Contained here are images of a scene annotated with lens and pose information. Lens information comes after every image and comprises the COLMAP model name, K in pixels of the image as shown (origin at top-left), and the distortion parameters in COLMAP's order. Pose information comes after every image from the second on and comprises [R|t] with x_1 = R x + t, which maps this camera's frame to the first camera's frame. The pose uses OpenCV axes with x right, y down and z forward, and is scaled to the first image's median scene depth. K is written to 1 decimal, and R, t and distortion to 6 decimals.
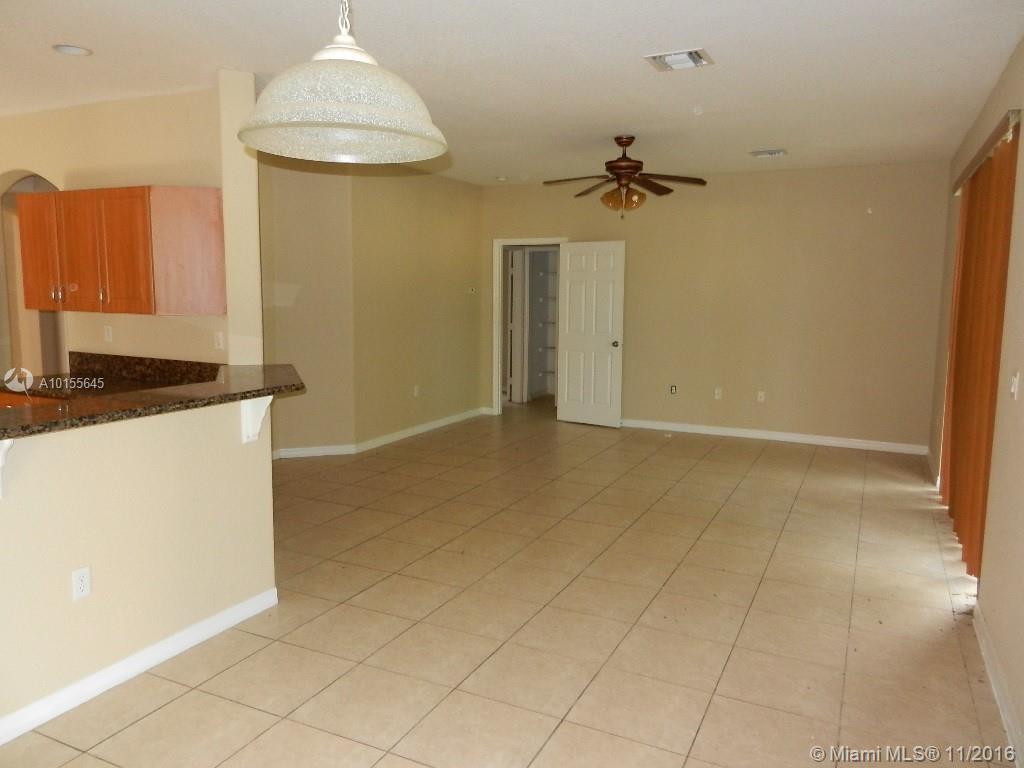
lens RADIAL K [[758.8, 0, 507.5], [0, 758.8, 380.0], [0, 0, 1]] dist [0.005023, 0.005361]
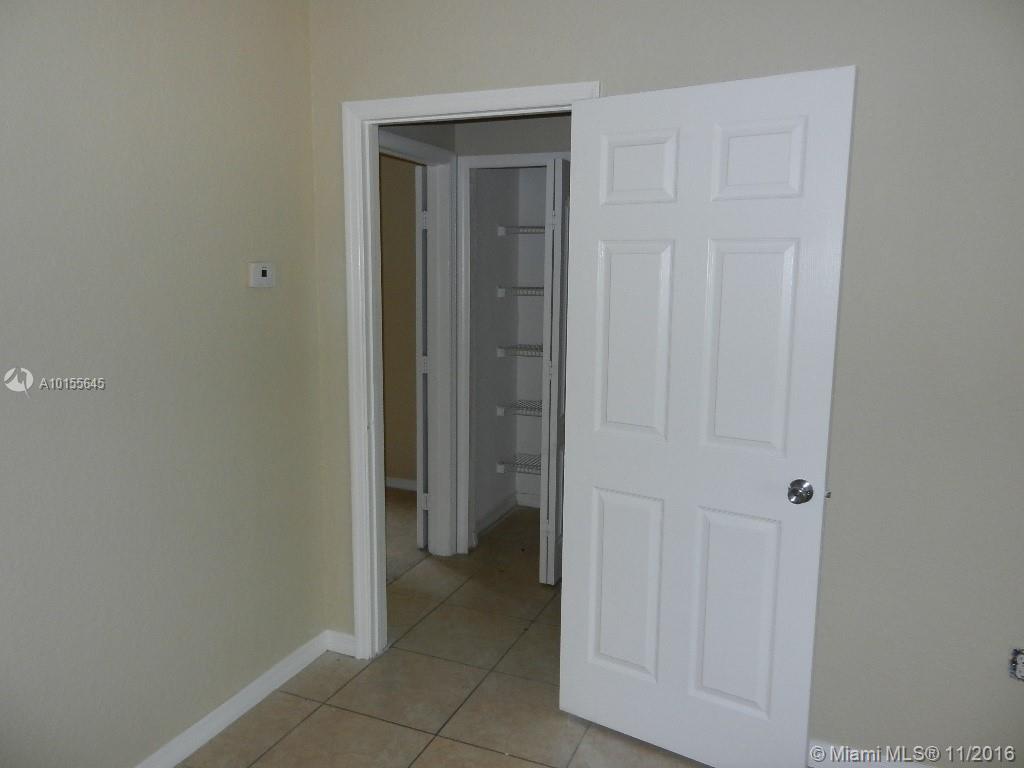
lens RADIAL K [[758.8, 0, 507.5], [0, 758.8, 380.0], [0, 0, 1]] dist [0.005023, 0.005361]
pose [[0.998560, -0.006037, 0.053306, 0.028269], [0.004214, 0.999405, 0.034235, -0.081858], [-0.053481, -0.033961, 0.997991, 0.657311]]
